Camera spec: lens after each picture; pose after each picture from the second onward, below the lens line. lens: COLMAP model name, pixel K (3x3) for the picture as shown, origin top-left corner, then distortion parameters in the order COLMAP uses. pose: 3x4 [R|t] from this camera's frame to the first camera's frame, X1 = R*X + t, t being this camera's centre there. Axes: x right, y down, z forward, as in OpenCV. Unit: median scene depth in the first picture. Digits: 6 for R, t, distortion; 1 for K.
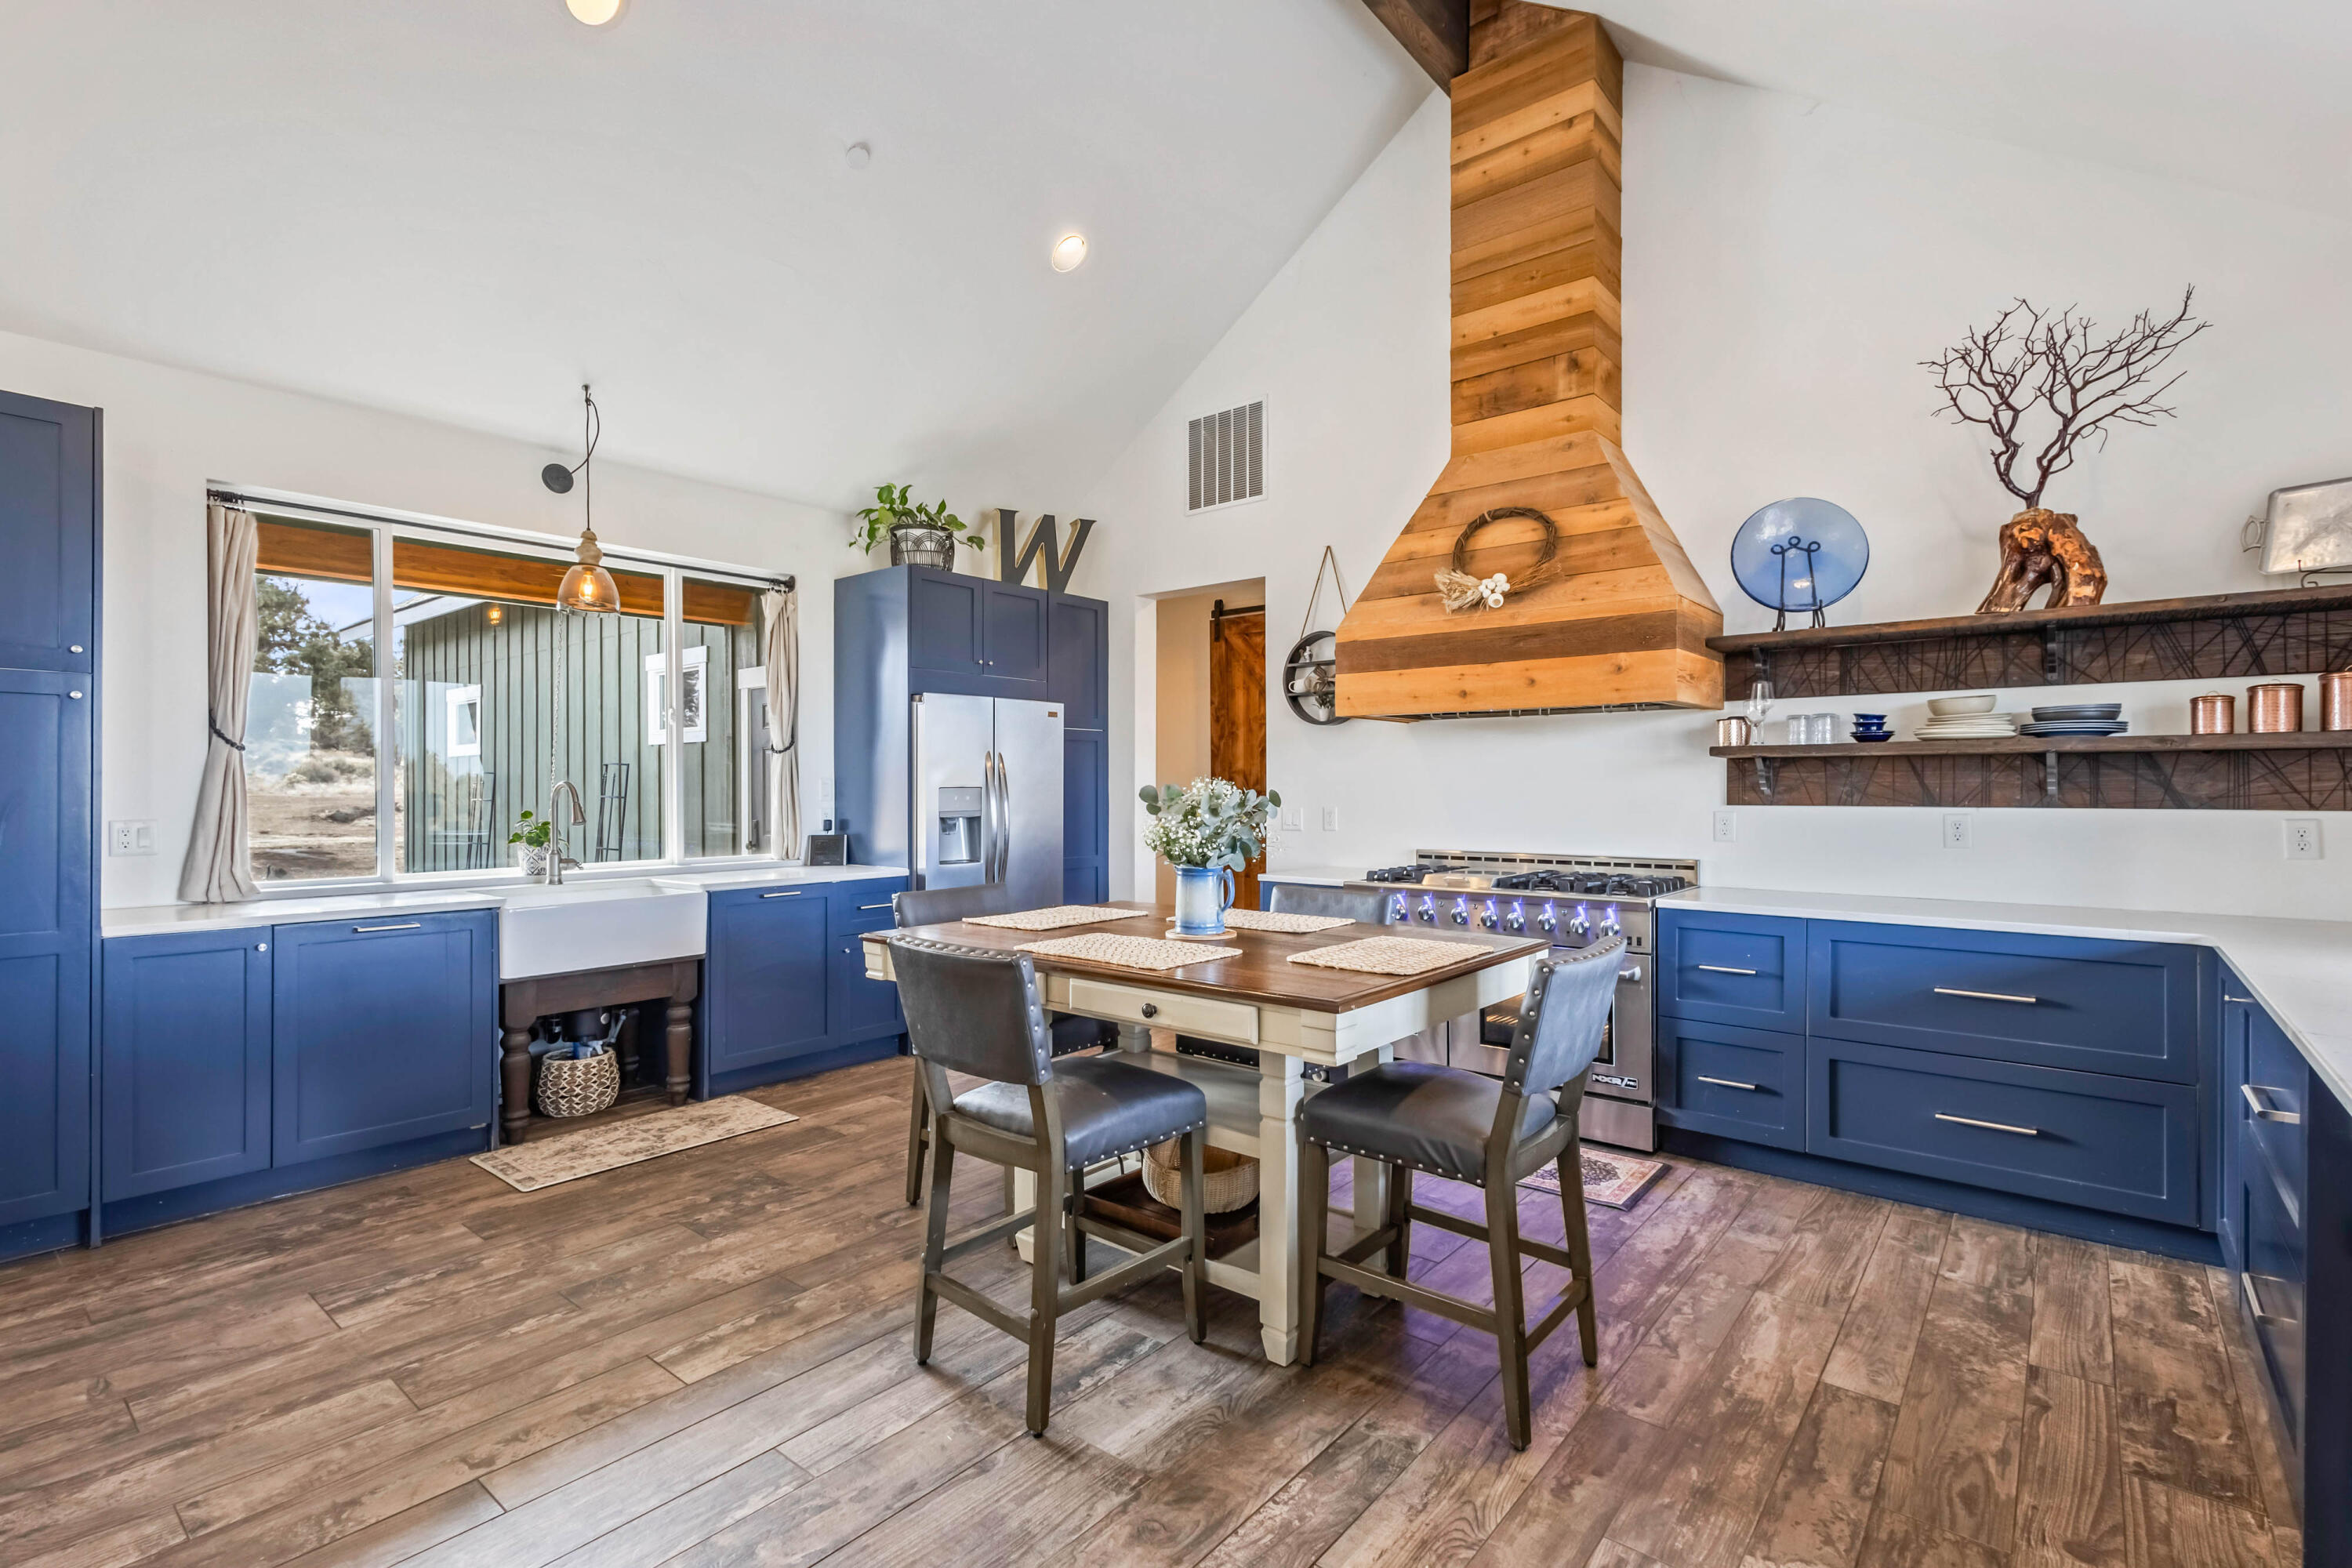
lens RADIAL K [[1085.9, 0, 1169.2], [0, 1085.9, 781.7], [0, 0, 1]] dist [0.012690, -0.001965]
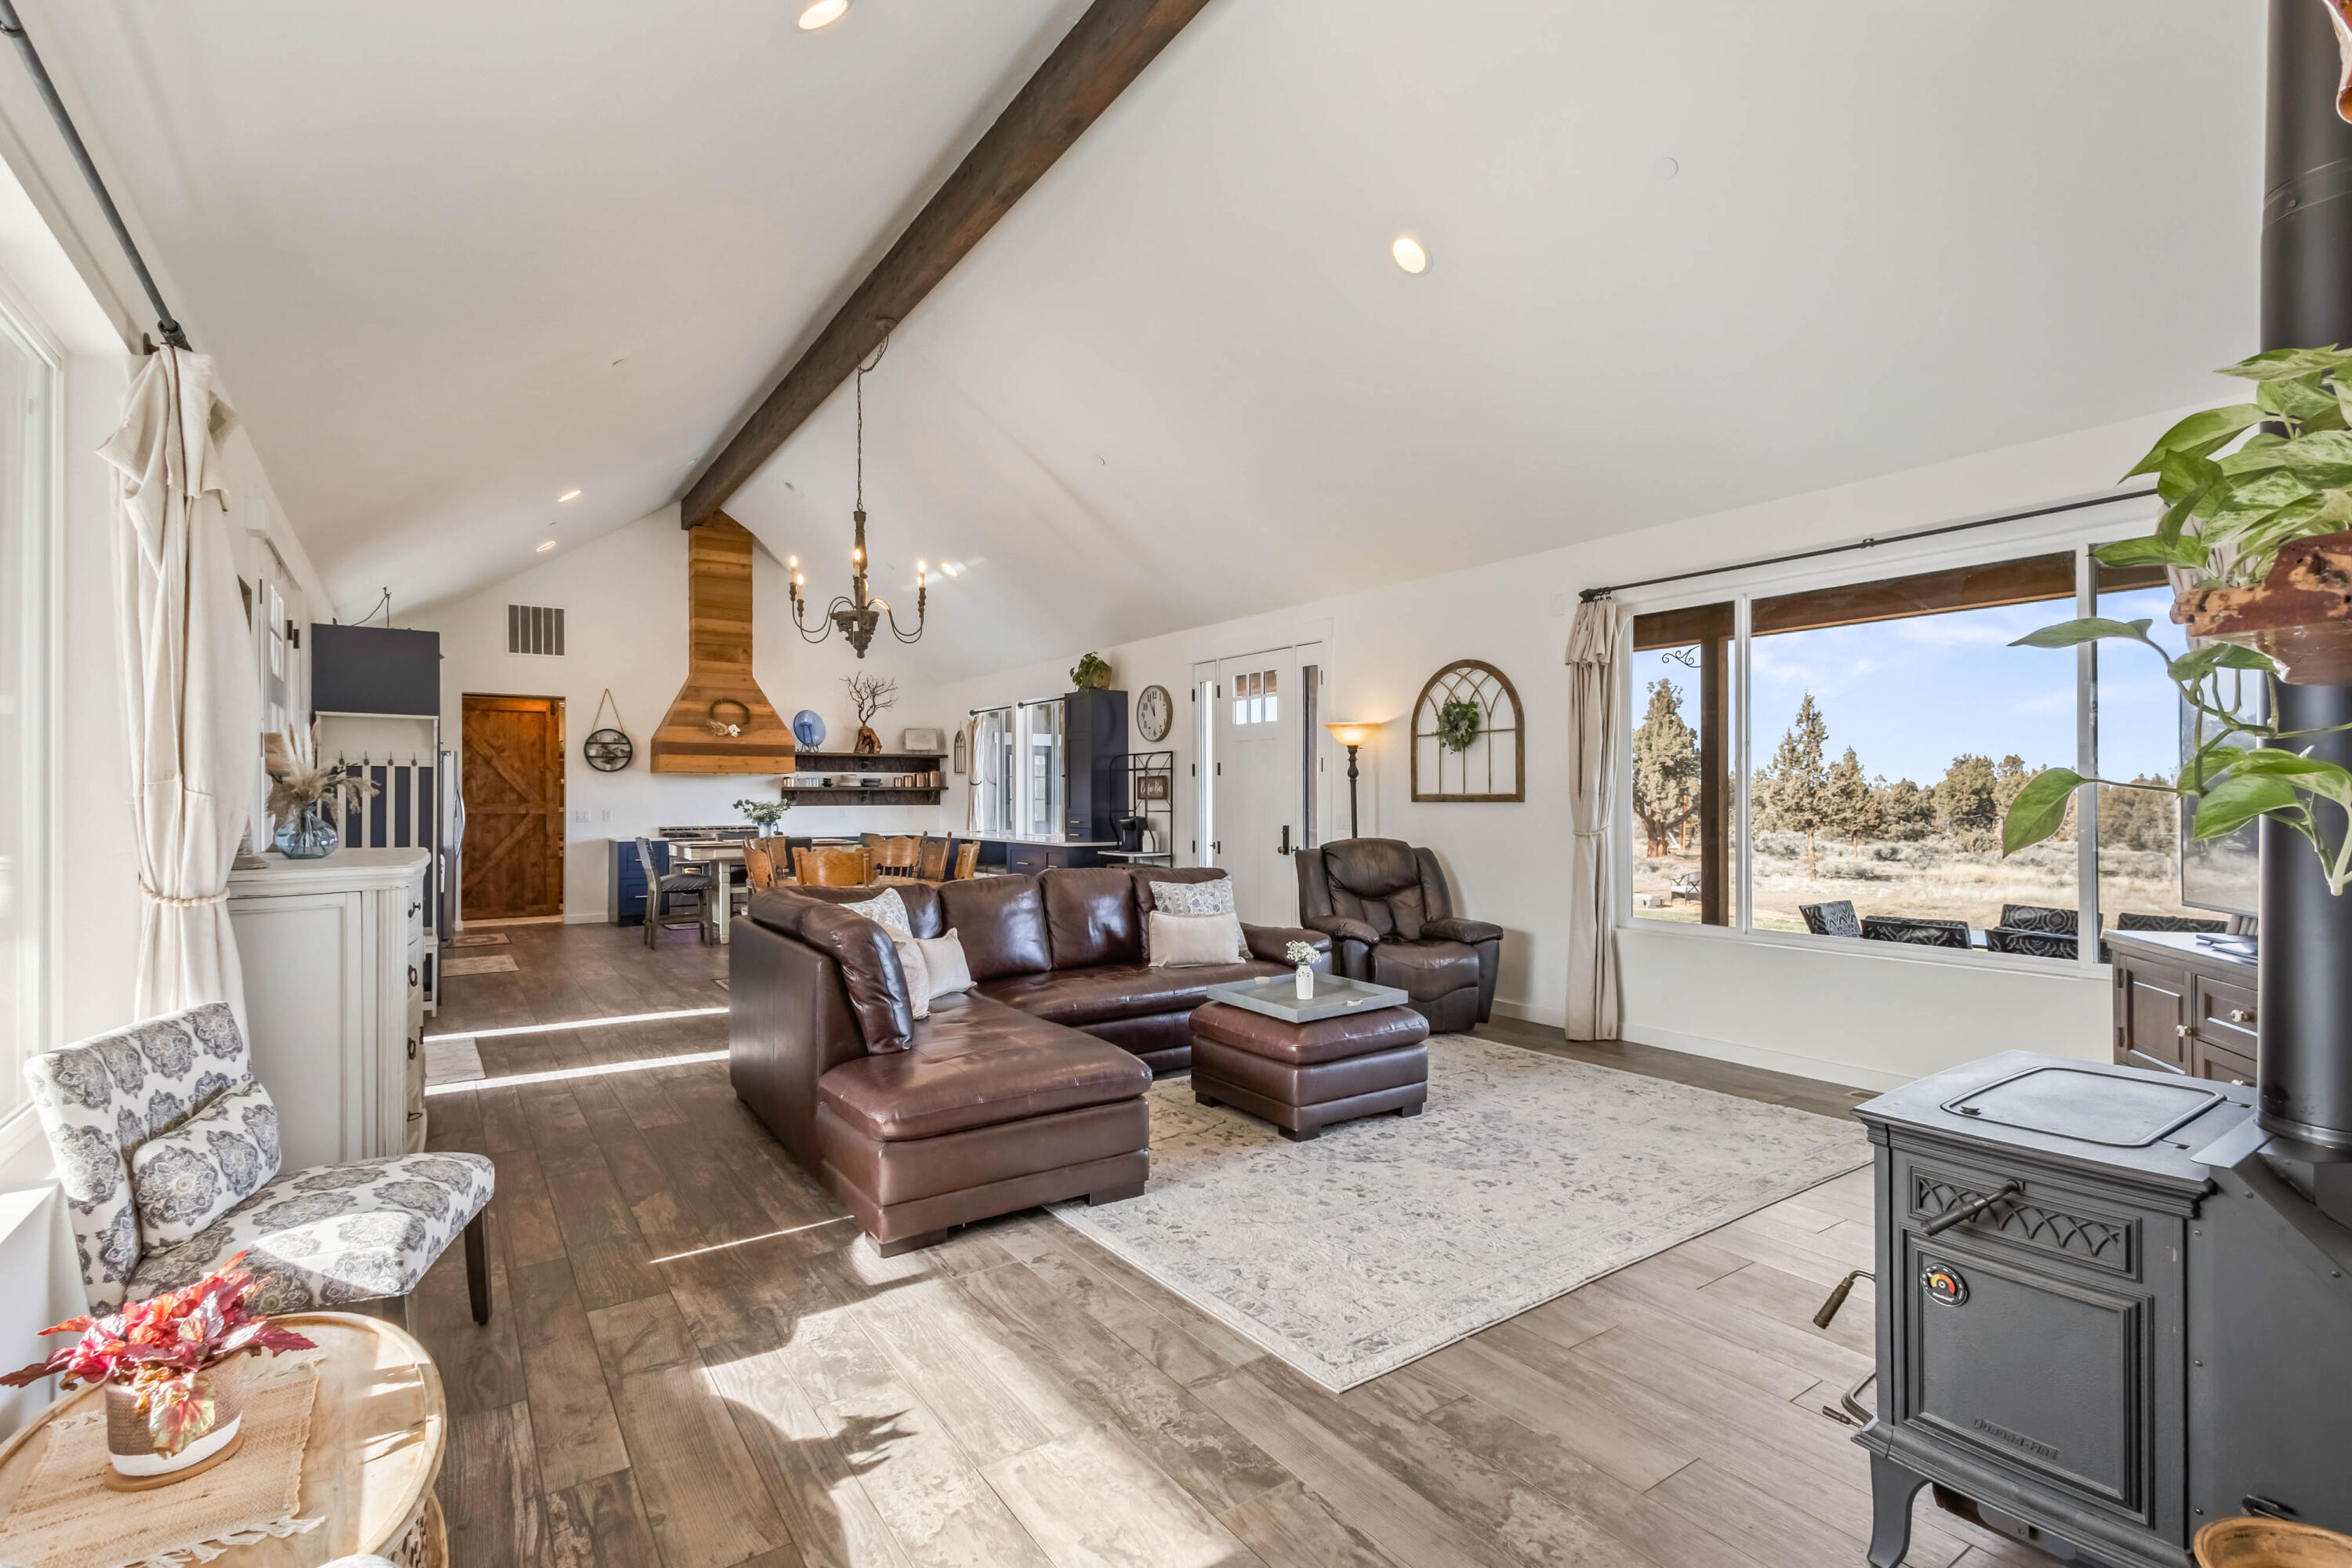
lens RADIAL K [[1085.9, 0, 1184.1], [0, 1085.9, 791.5], [0, 0, 1]] dist [0.012690, -0.001965]
pose [[0.265271, 0.005343, 0.964159, -2.061775], [-0.001562, 0.999986, -0.005112, -0.004696], [-0.964172, -0.000150, 0.265276, -0.857399]]
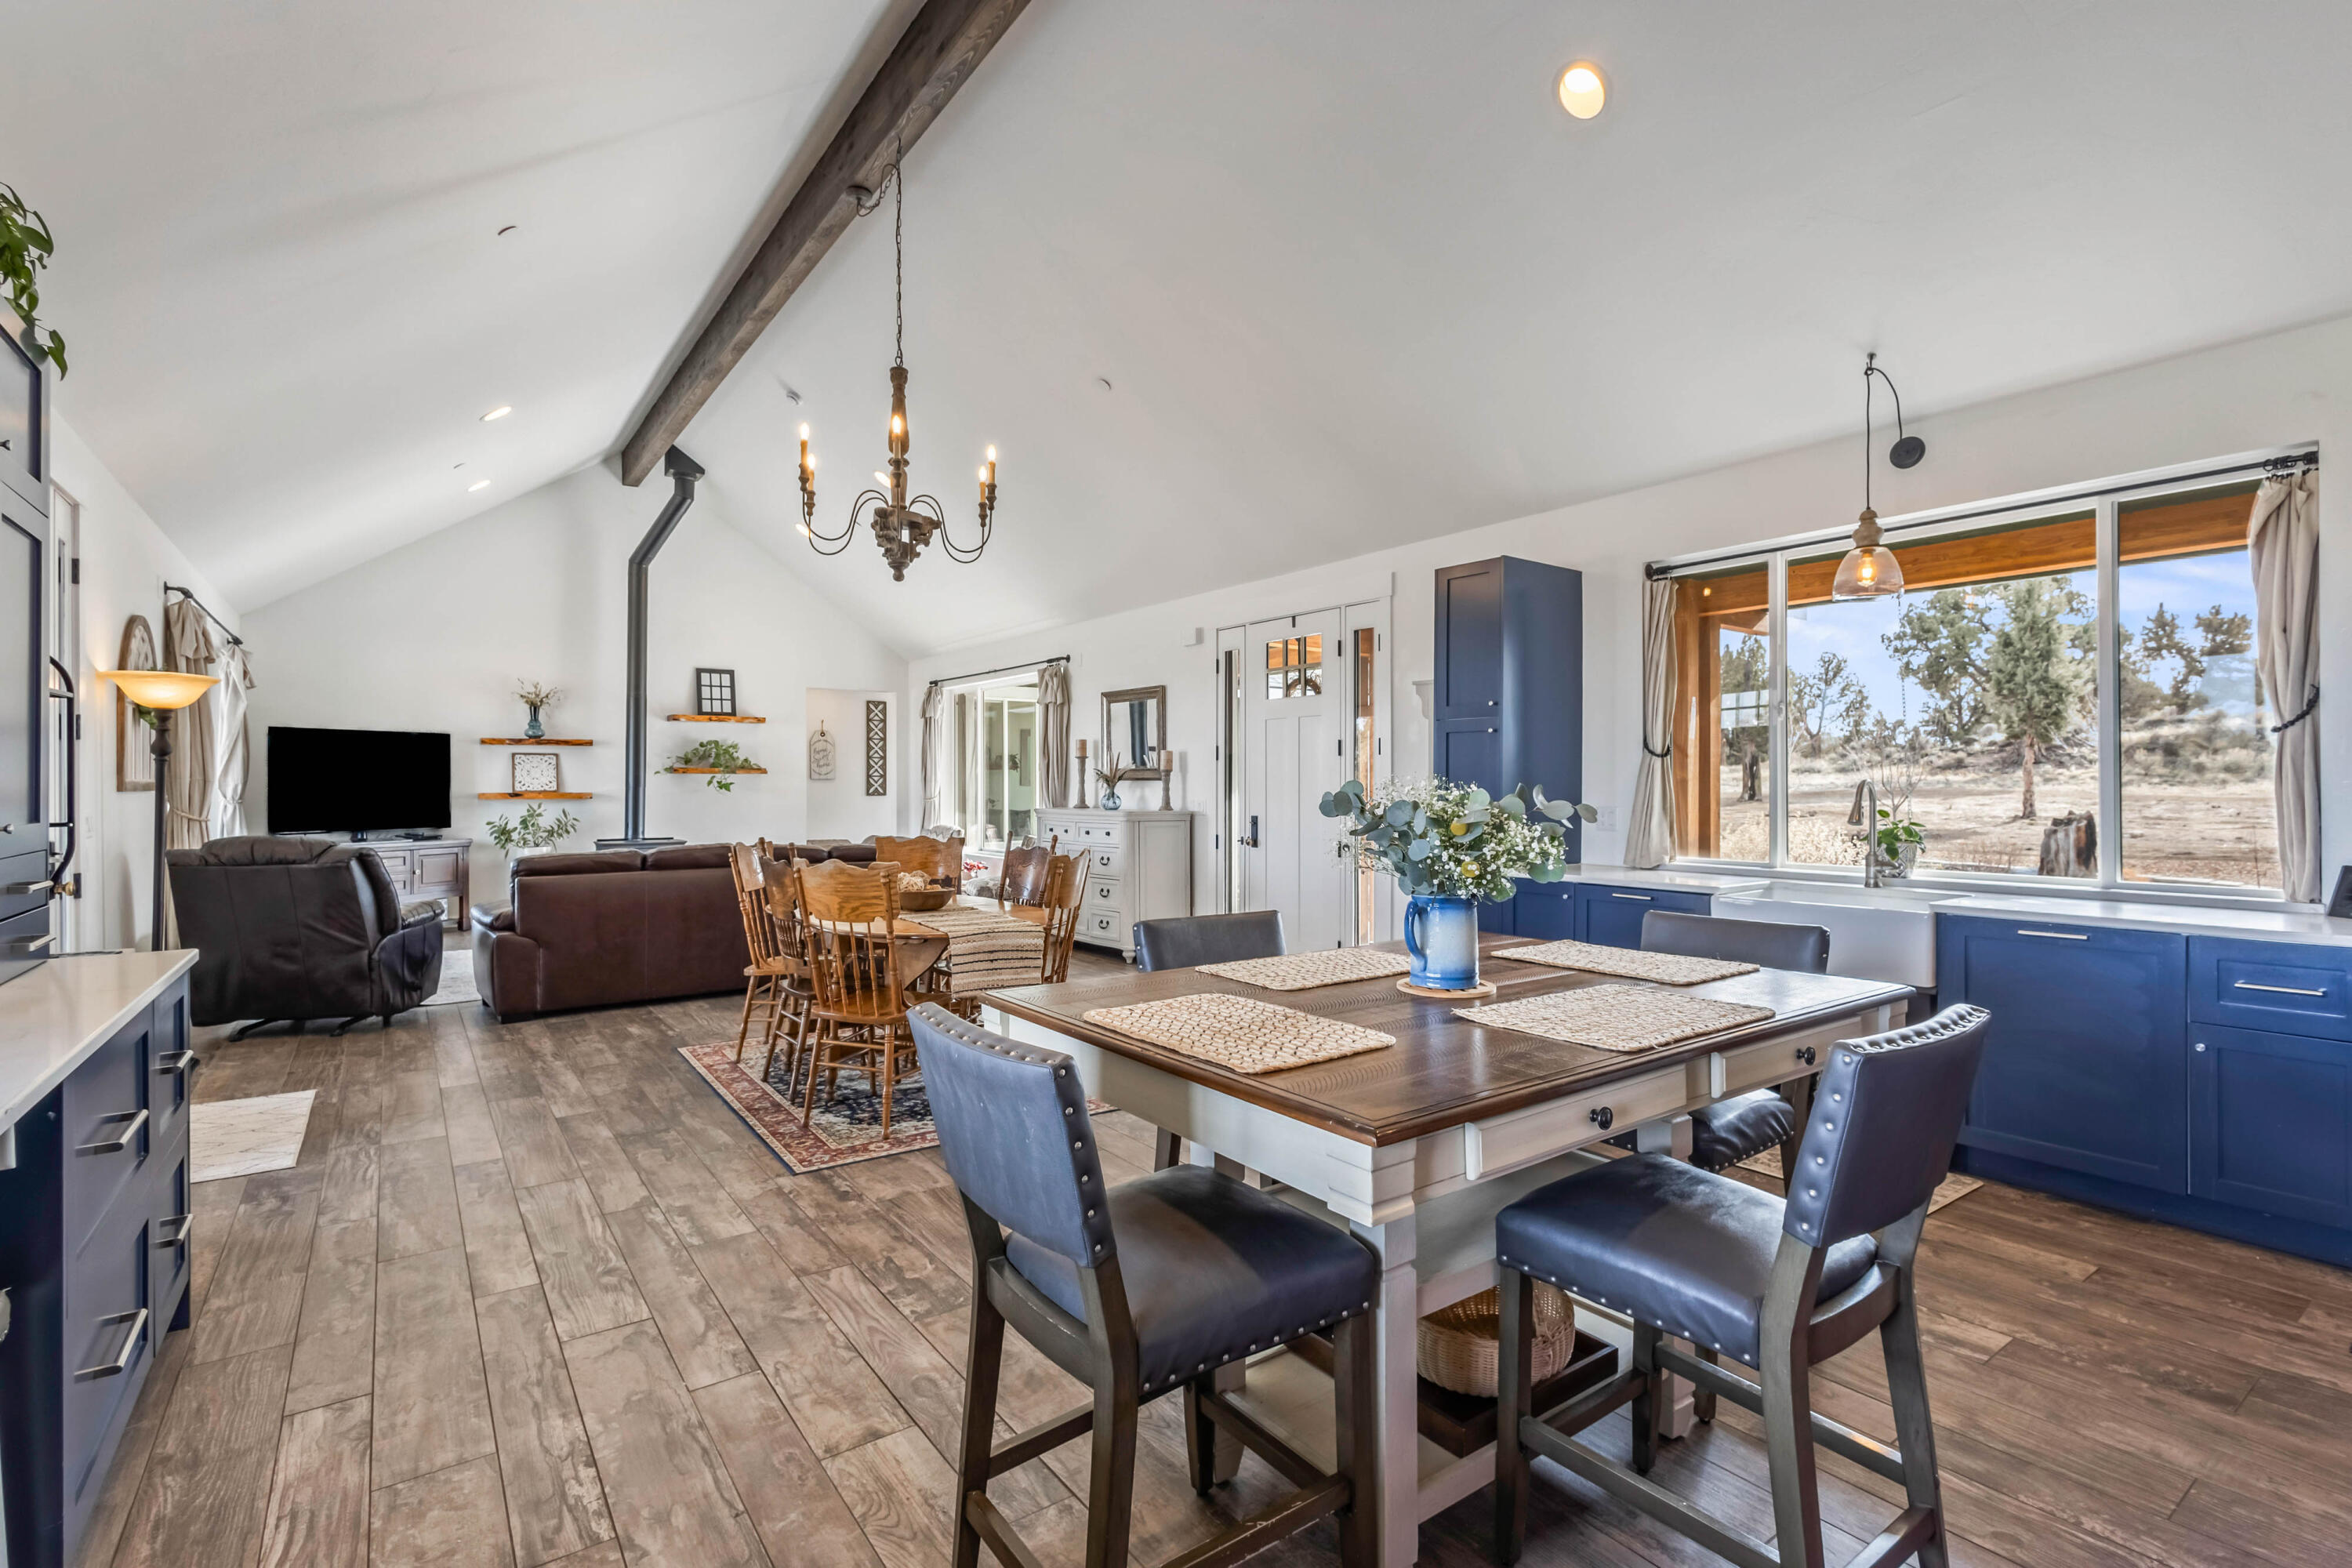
lens RADIAL K [[1085.9, 0, 1186.2], [0, 1085.9, 780.1], [0, 0, 1]] dist [0.012690, -0.001965]
pose [[-0.244241, -0.001973, -0.969713, 0.532924], [0.005801, 0.999977, -0.003496, 0.000417], [0.969697, -0.006479, -0.244224, 0.683540]]
